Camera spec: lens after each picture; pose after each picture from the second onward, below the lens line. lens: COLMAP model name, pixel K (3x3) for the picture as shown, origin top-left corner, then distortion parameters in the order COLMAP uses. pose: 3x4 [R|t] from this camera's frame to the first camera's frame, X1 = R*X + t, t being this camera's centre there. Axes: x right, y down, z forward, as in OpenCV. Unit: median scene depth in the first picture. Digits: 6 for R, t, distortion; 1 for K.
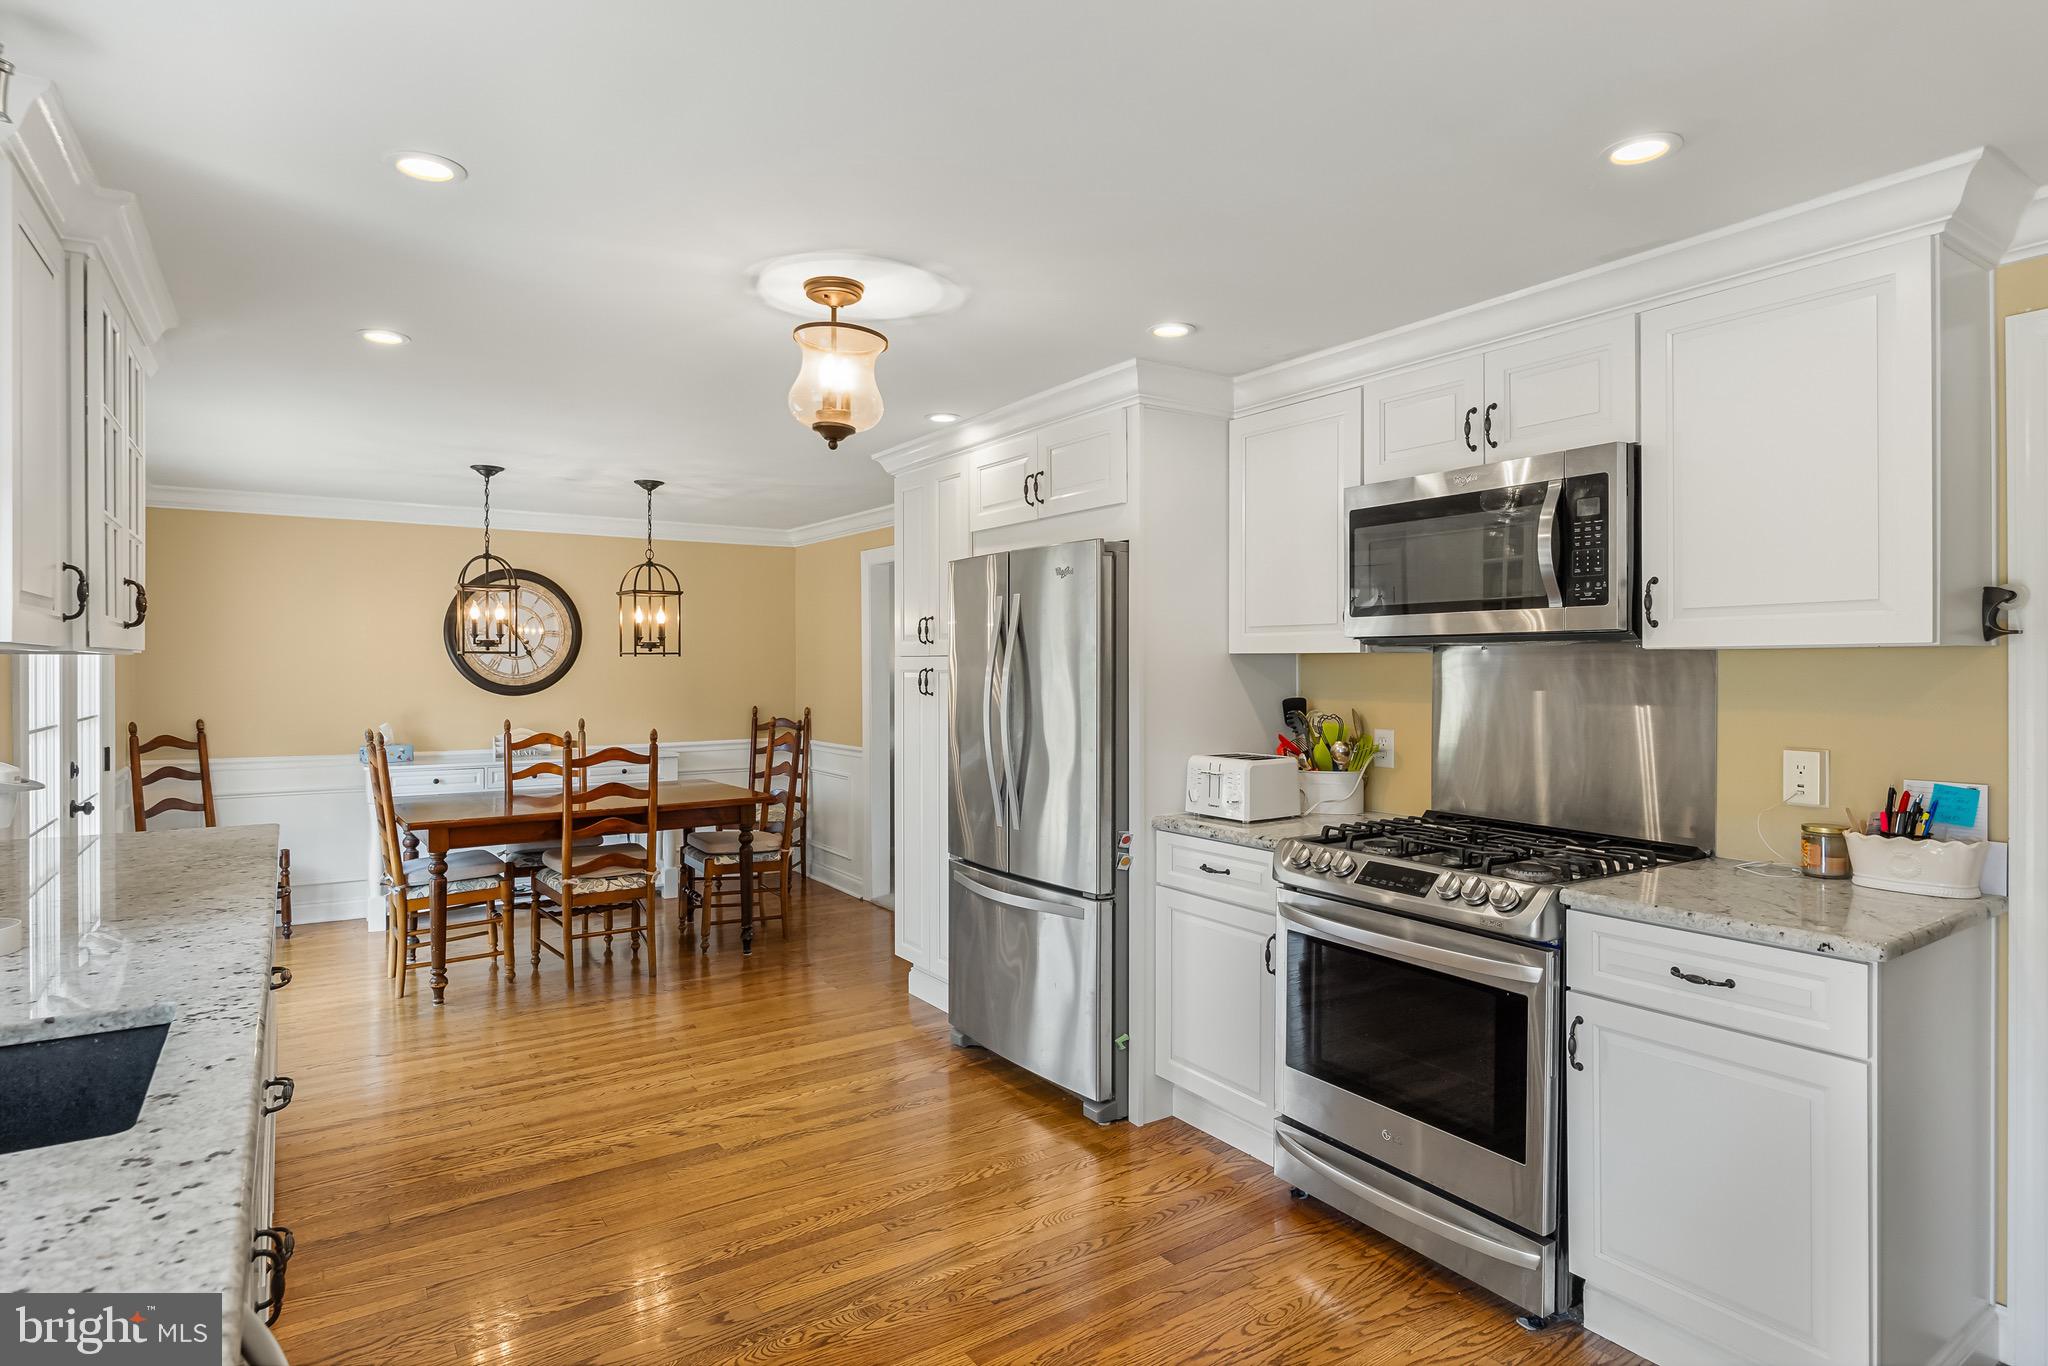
lens RADIAL K [[1093.5, 0, 1016.0], [0, 1093.5, 668.4], [0, 0, 1]] dist [0.005702, 0.002820]
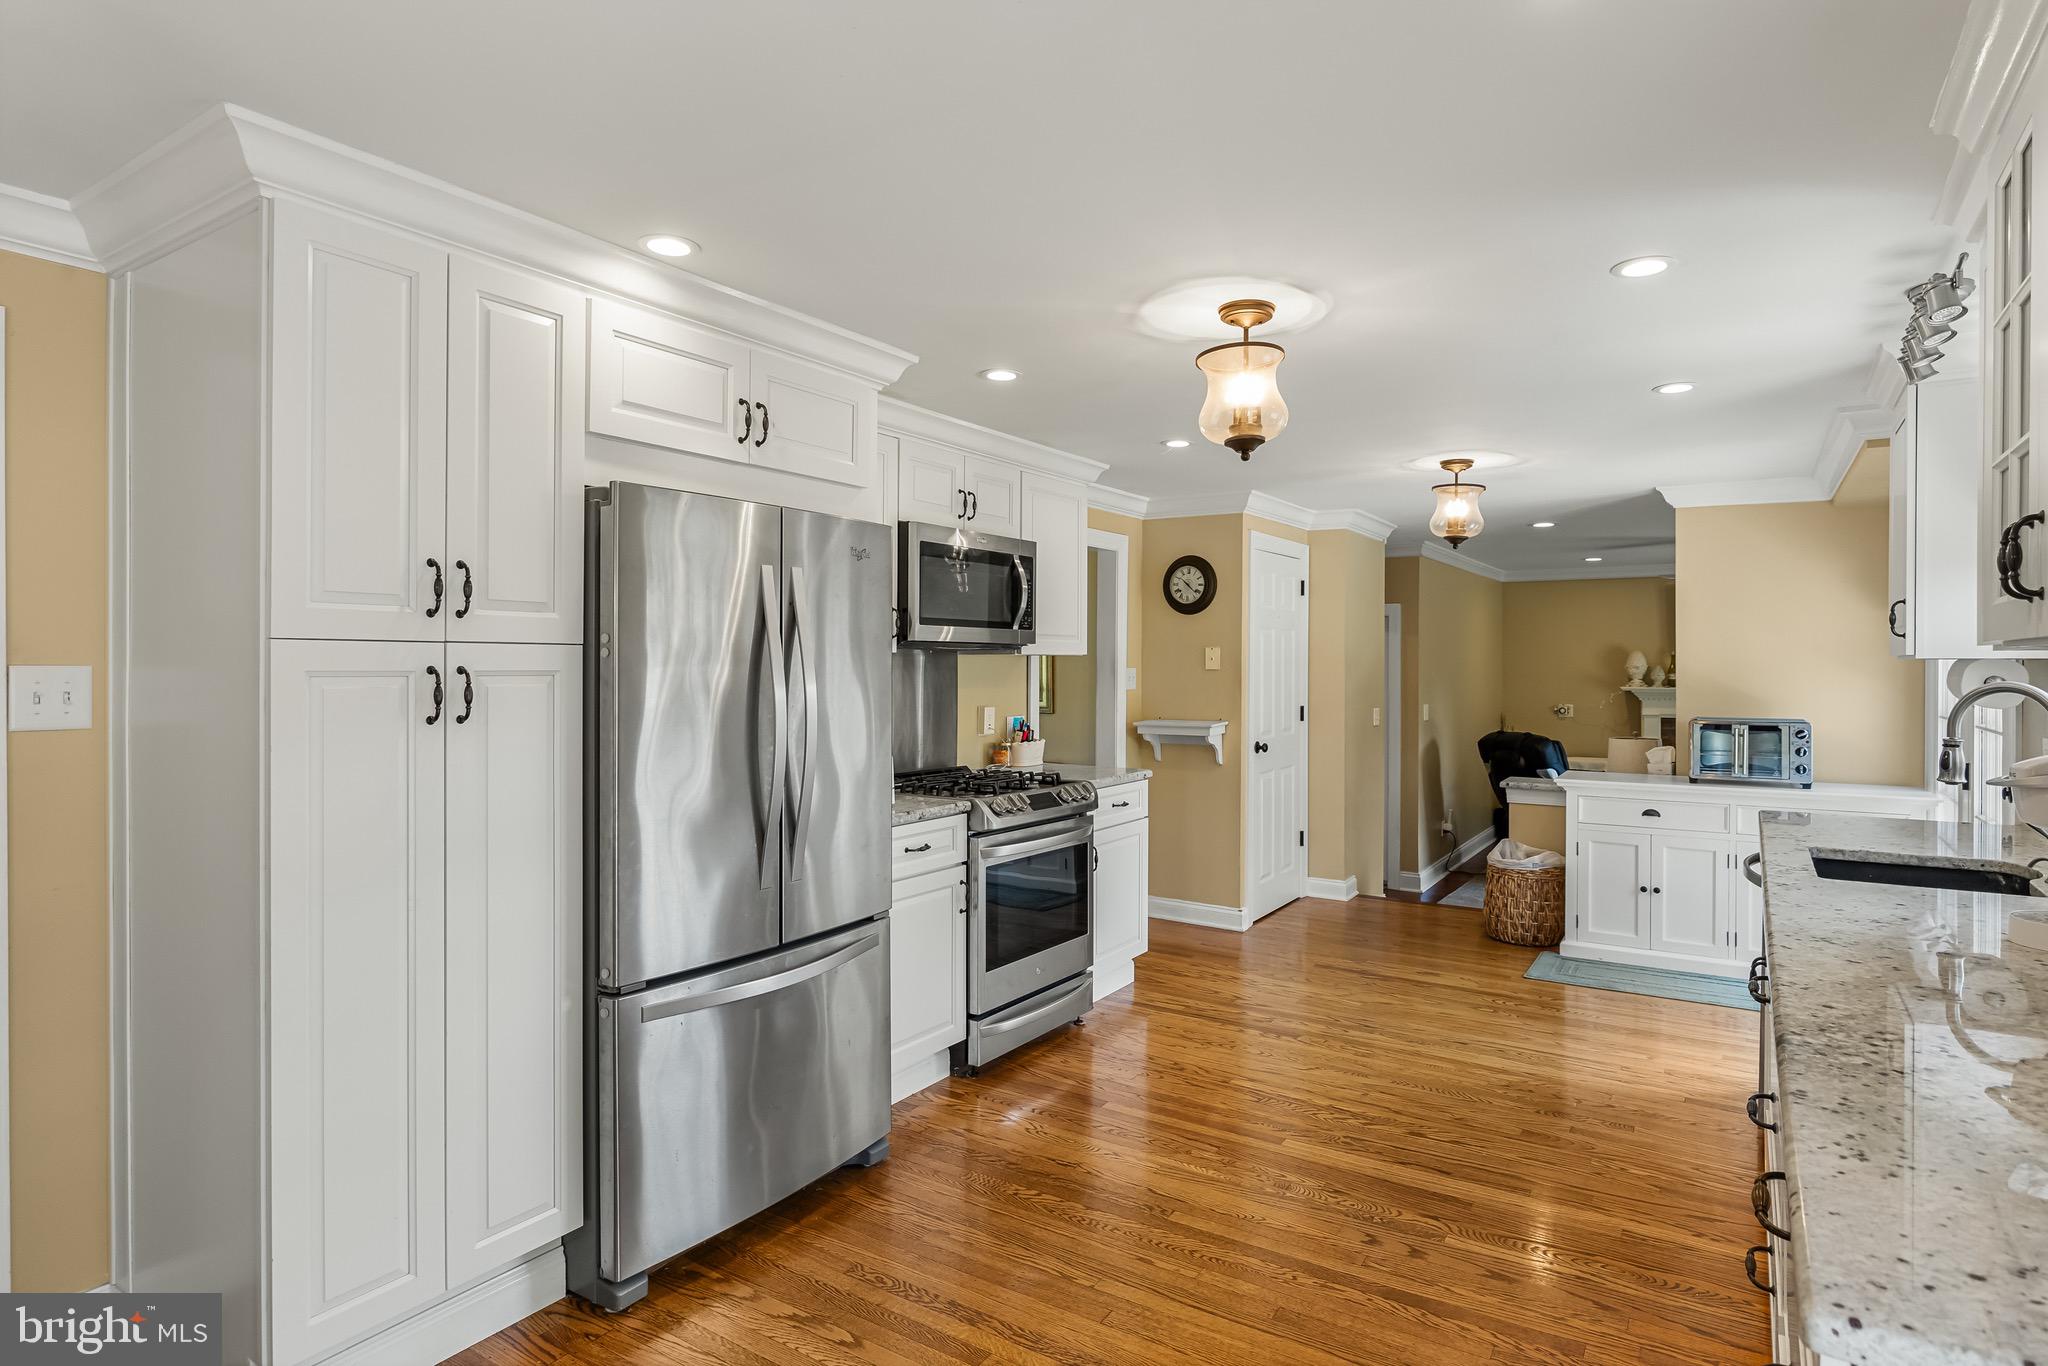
lens RADIAL K [[1093.5, 0, 1051.9], [0, 1093.5, 669.6], [0, 0, 1]] dist [0.005702, 0.002820]
pose [[-0.407750, -0.003210, 0.913088, -0.512725], [0.001624, 0.999990, 0.004241, -0.000324], [-0.913092, 0.003213, -0.407741, 0.774638]]
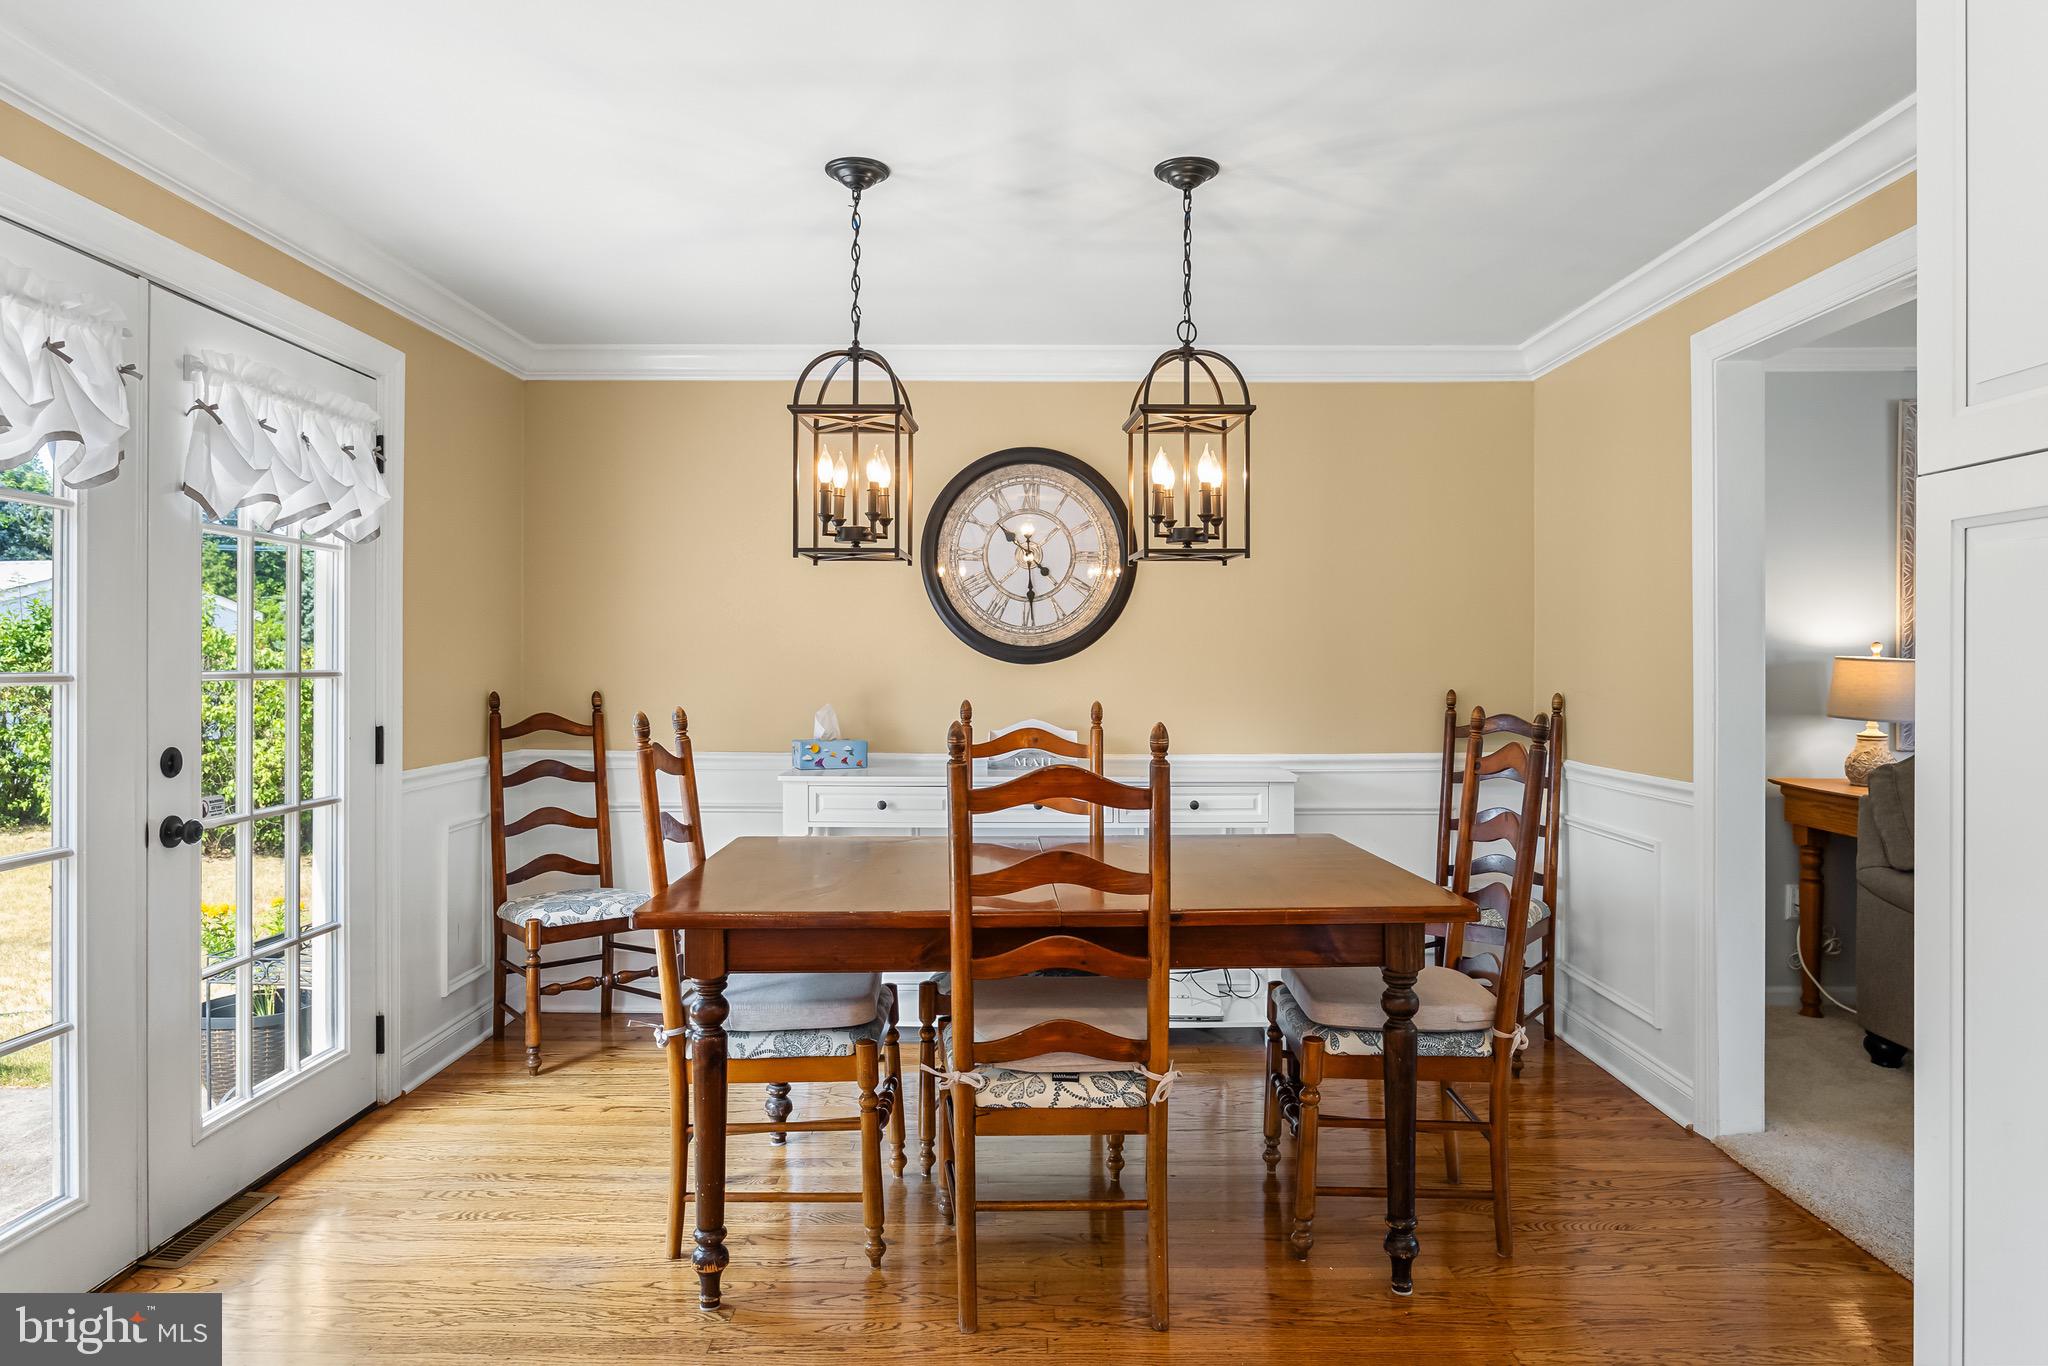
lens RADIAL K [[1256.5, 0, 1049.5], [0, 1256.5, 662.1], [0, 0, 1]] dist [0.001178, 0.004357]
pose [[0.841918, 0.001722, -0.539603, -0.104736], [-0.003325, 0.999992, -0.001996, 0.030923], [0.539596, 0.003475, 0.841917, 0.535231]]
